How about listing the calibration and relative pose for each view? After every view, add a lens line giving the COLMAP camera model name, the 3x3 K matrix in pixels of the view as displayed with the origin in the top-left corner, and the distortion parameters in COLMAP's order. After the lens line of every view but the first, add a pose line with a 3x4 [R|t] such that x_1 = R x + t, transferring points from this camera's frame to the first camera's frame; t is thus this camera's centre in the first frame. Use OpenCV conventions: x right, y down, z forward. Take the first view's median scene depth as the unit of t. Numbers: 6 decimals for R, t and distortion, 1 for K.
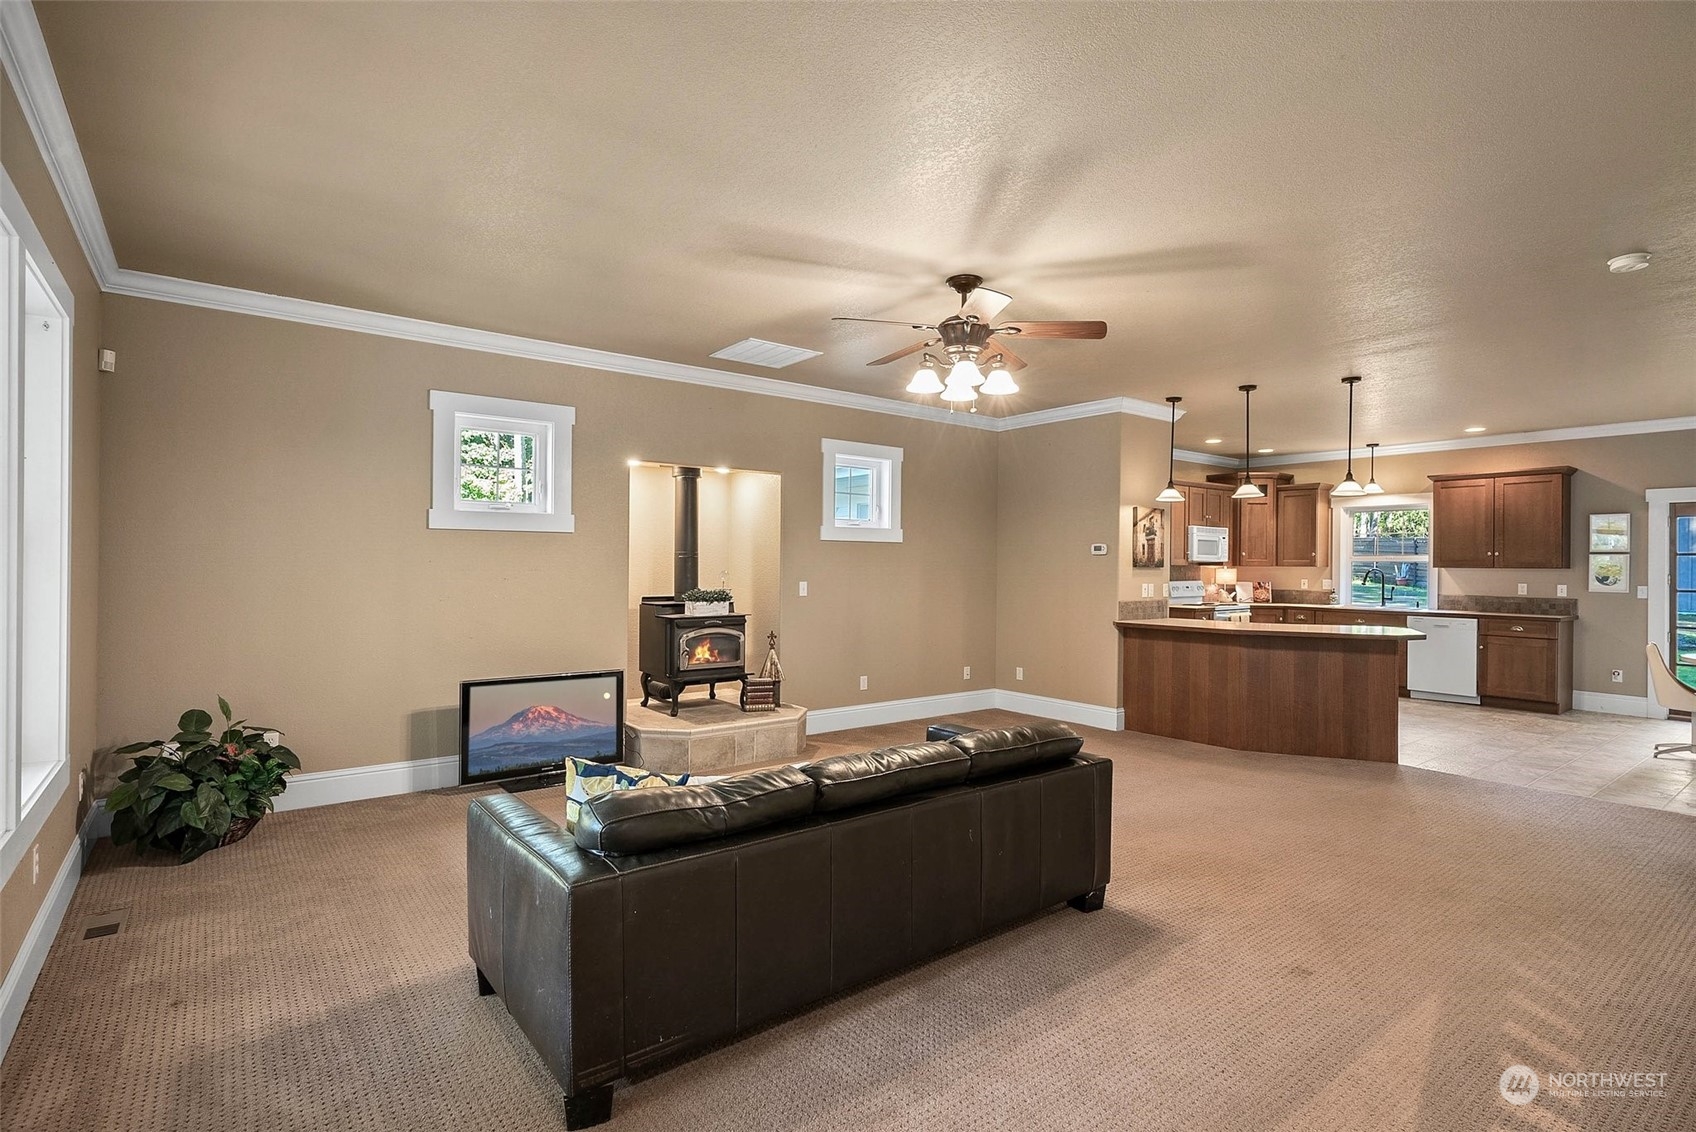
lens RADIAL K [[824.6, 0, 851.2], [0, 824.6, 566.1], [0, 0, 1]] dist [0.004635, -0.001989]
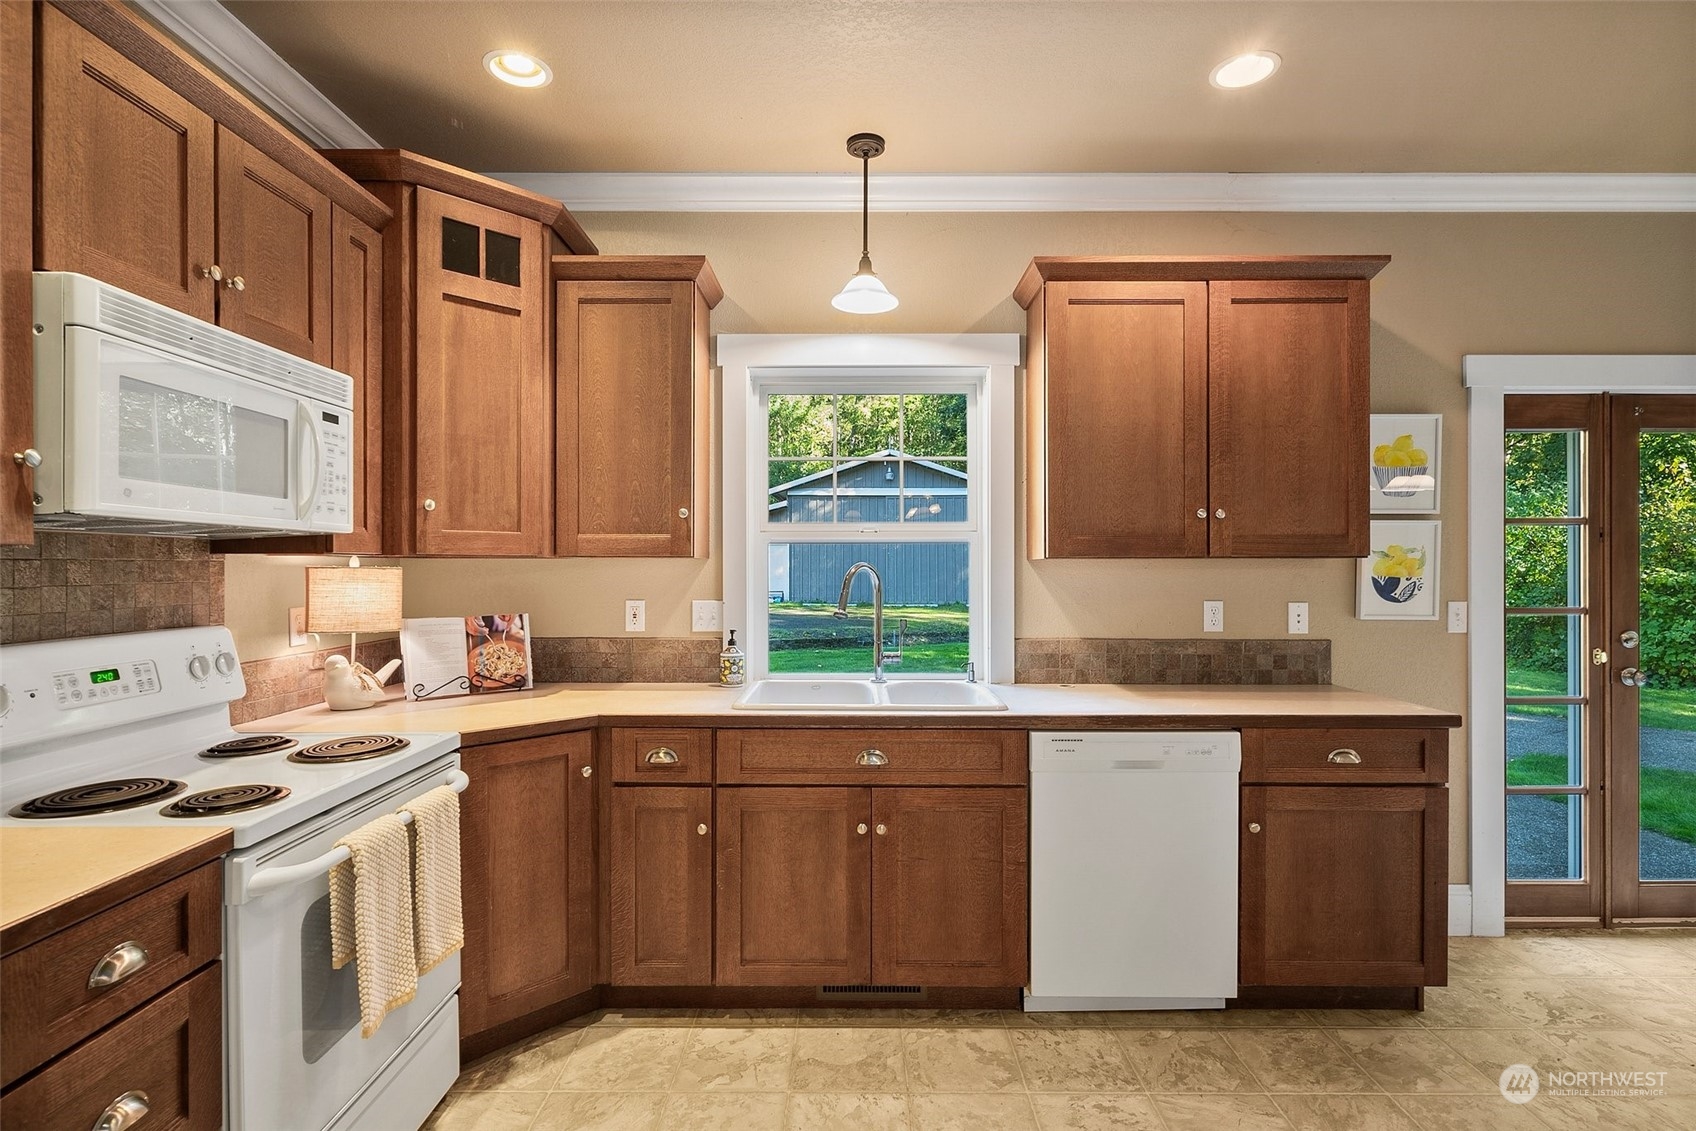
lens RADIAL K [[824.6, 0, 849.1], [0, 824.6, 570.4], [0, 0, 1]] dist [0.004635, -0.001989]
pose [[0.612750, -0.011396, 0.790194, 0.456185], [0.006409, 0.999935, 0.009451, 0.003491], [-0.790251, -0.000726, 0.612783, 0.957888]]
